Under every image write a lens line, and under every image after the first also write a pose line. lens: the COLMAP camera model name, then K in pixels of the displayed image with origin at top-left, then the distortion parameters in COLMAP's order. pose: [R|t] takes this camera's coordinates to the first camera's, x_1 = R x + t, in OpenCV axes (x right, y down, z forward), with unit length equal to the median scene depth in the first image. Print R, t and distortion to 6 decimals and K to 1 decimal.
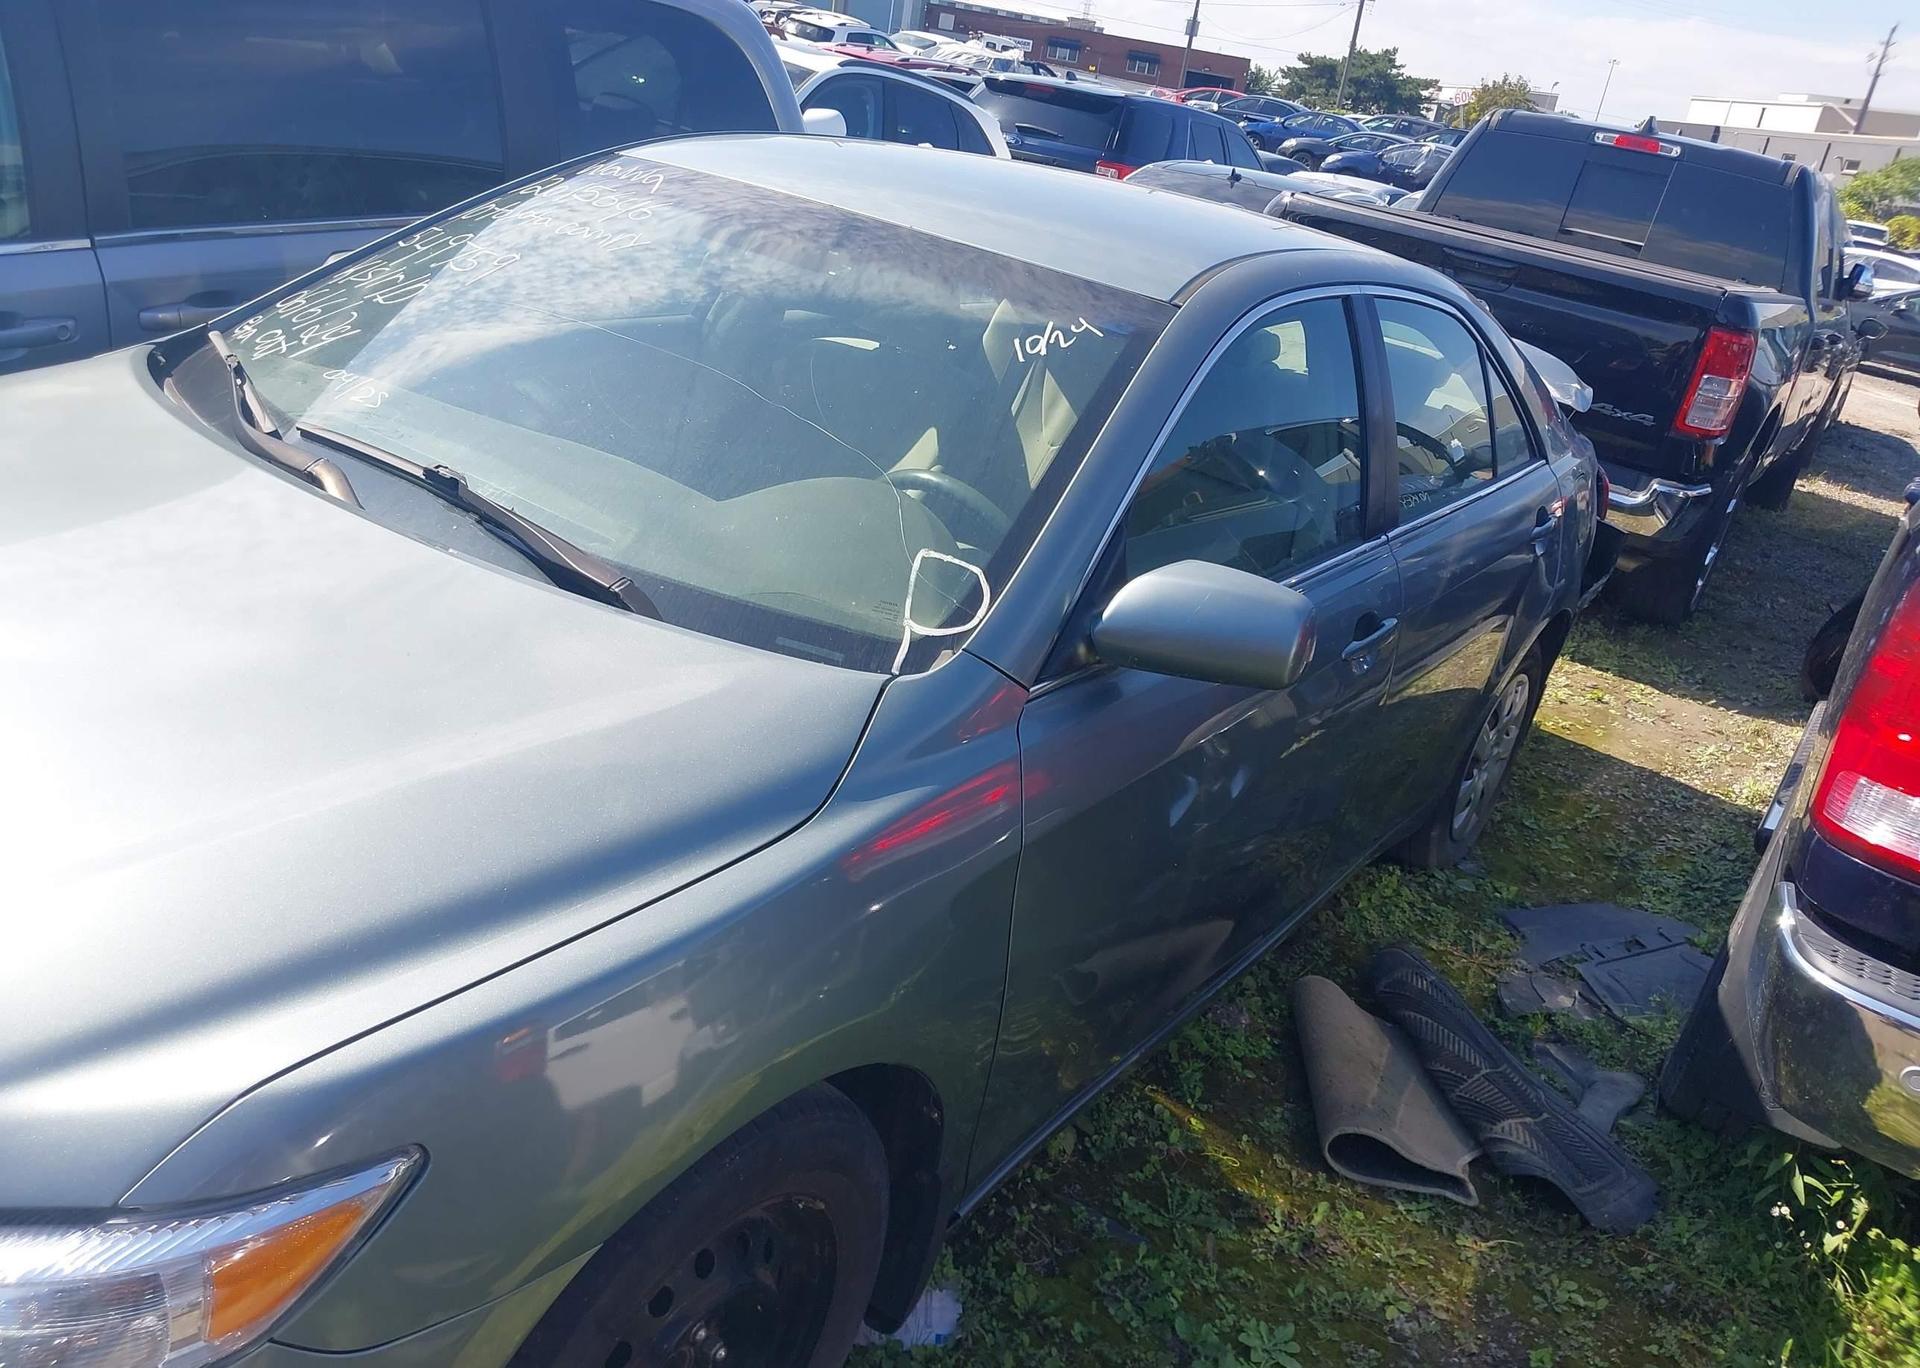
lens RADIAL K [[1494.2, 0, 956.4], [0, 1494.2, 687.4], [0, 0, 1]] dist [0.031176, -0.038280]
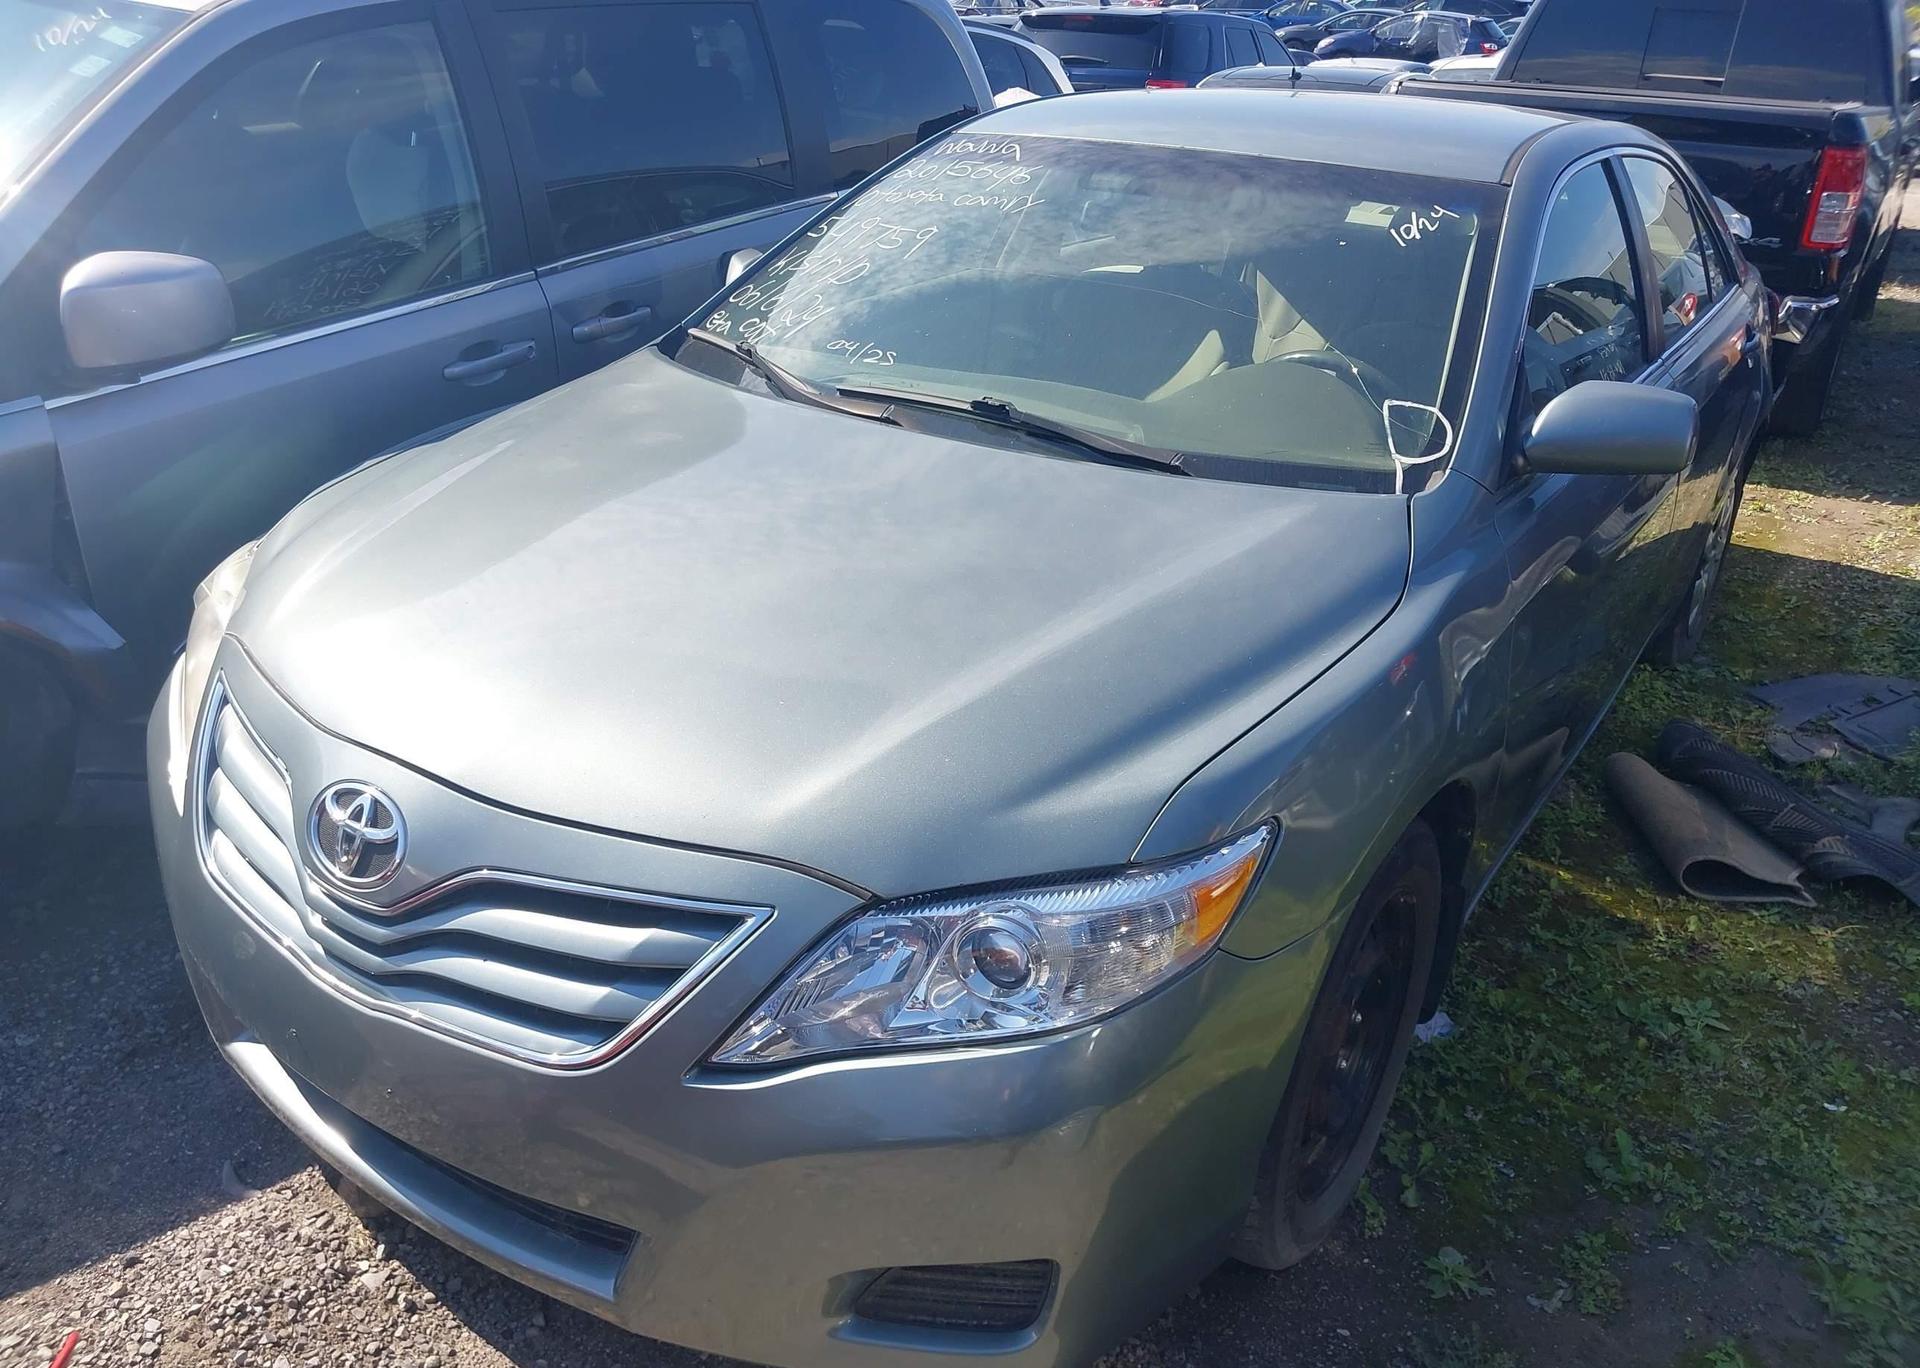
lens RADIAL K [[1494.2, 0, 956.3], [0, 1494.2, 686.2], [0, 0, 1]] dist [0.031176, -0.038280]
pose [[0.989640, -0.139713, -0.033049, -0.178928], [0.140756, 0.989538, 0.031665, 0.026356], [0.028279, -0.035989, 0.998952, -0.137707]]
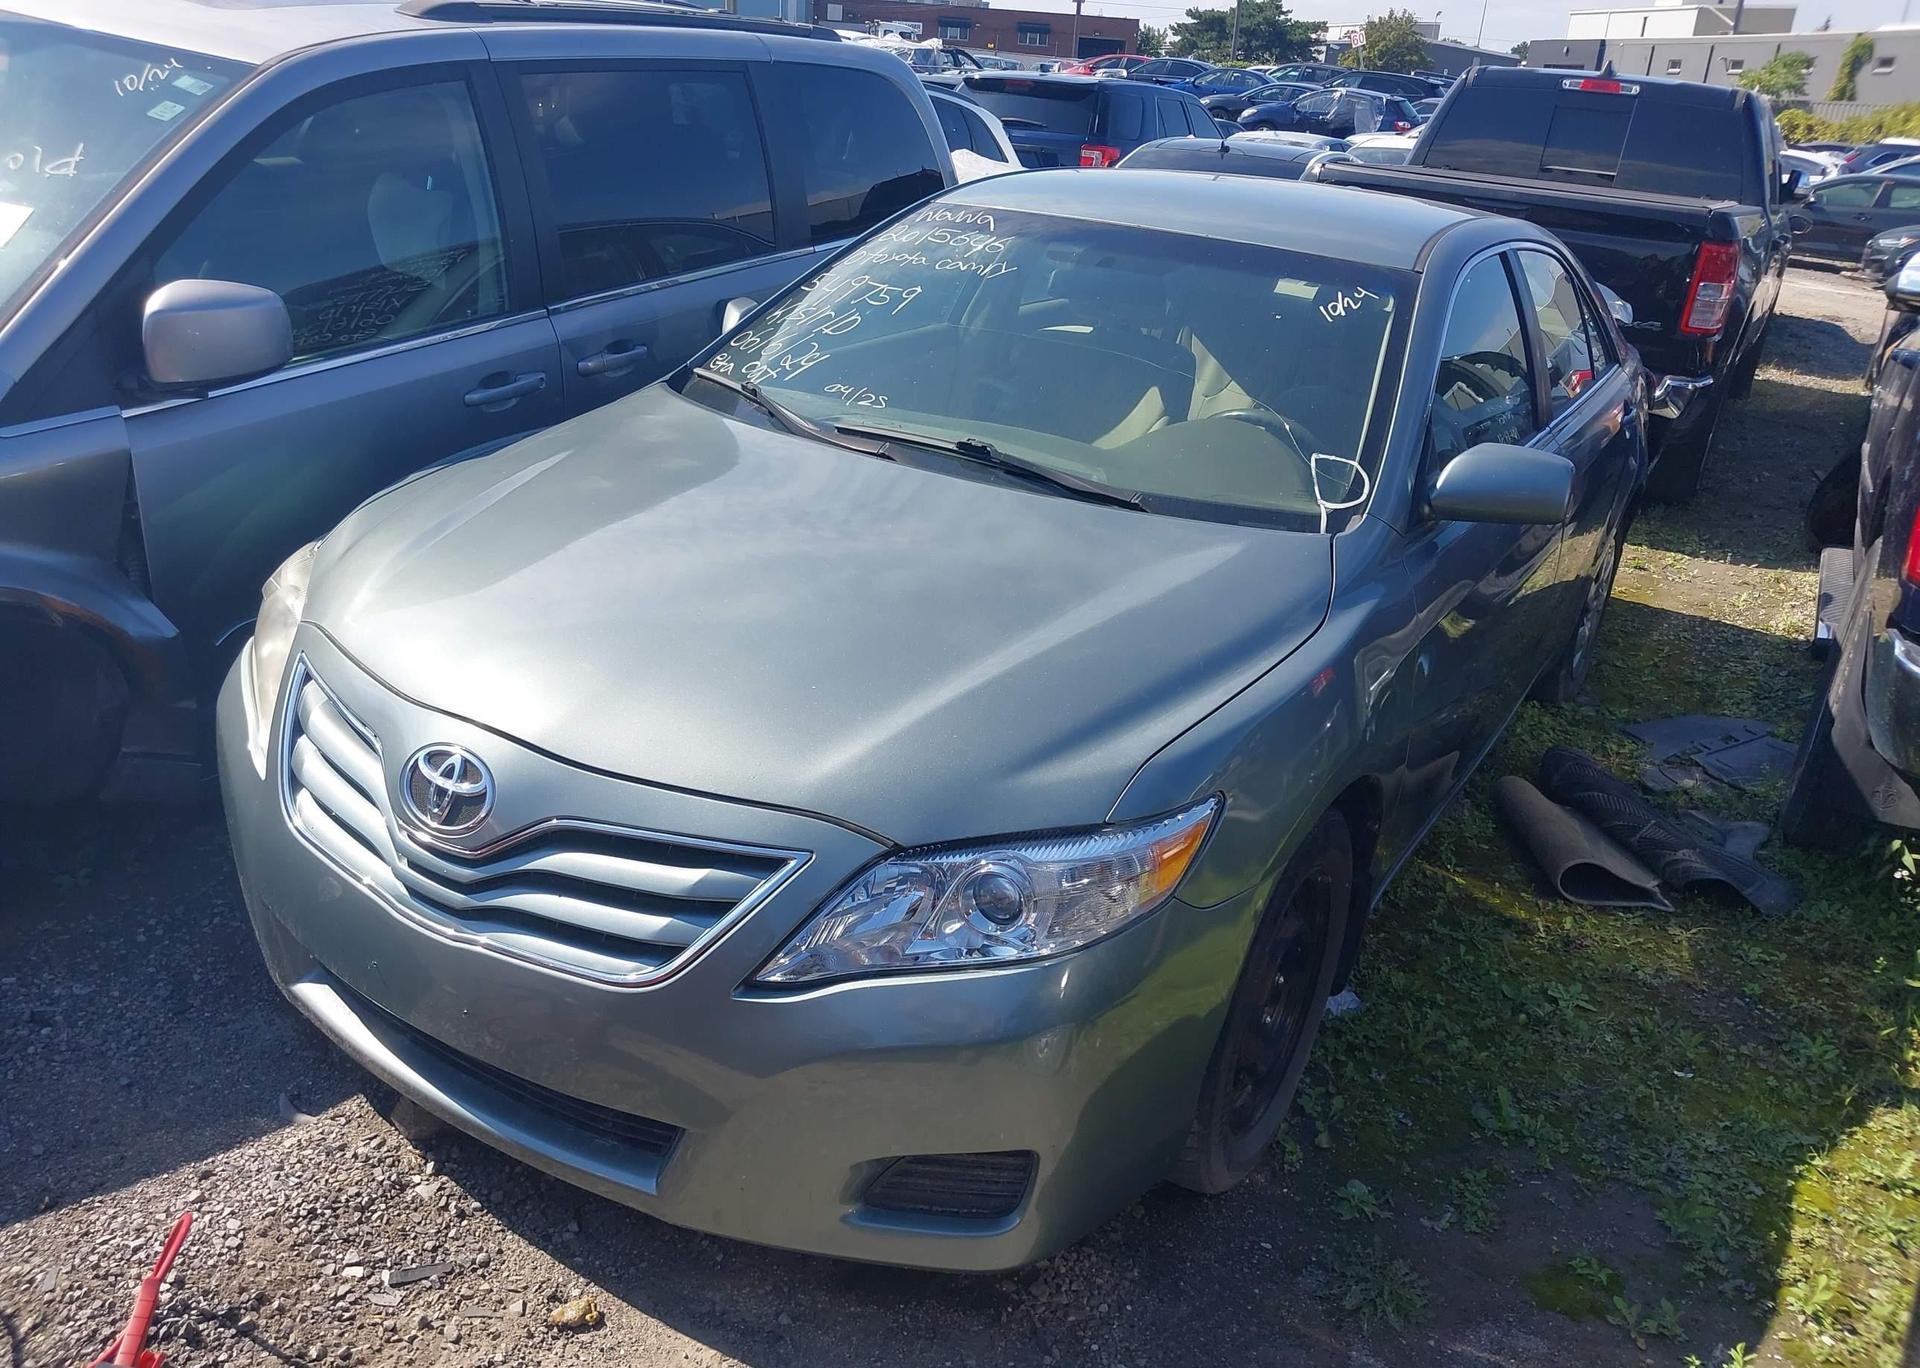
lens RADIAL K [[1494.2, 0, 964.5], [0, 1494.2, 684.5], [0, 0, 1]] dist [0.031176, -0.038280]
pose [[0.992897, -0.114466, 0.032465, -0.209382], [0.114199, 0.993408, 0.009985, 0.037821], [-0.033394, -0.006207, 0.999423, -0.223228]]
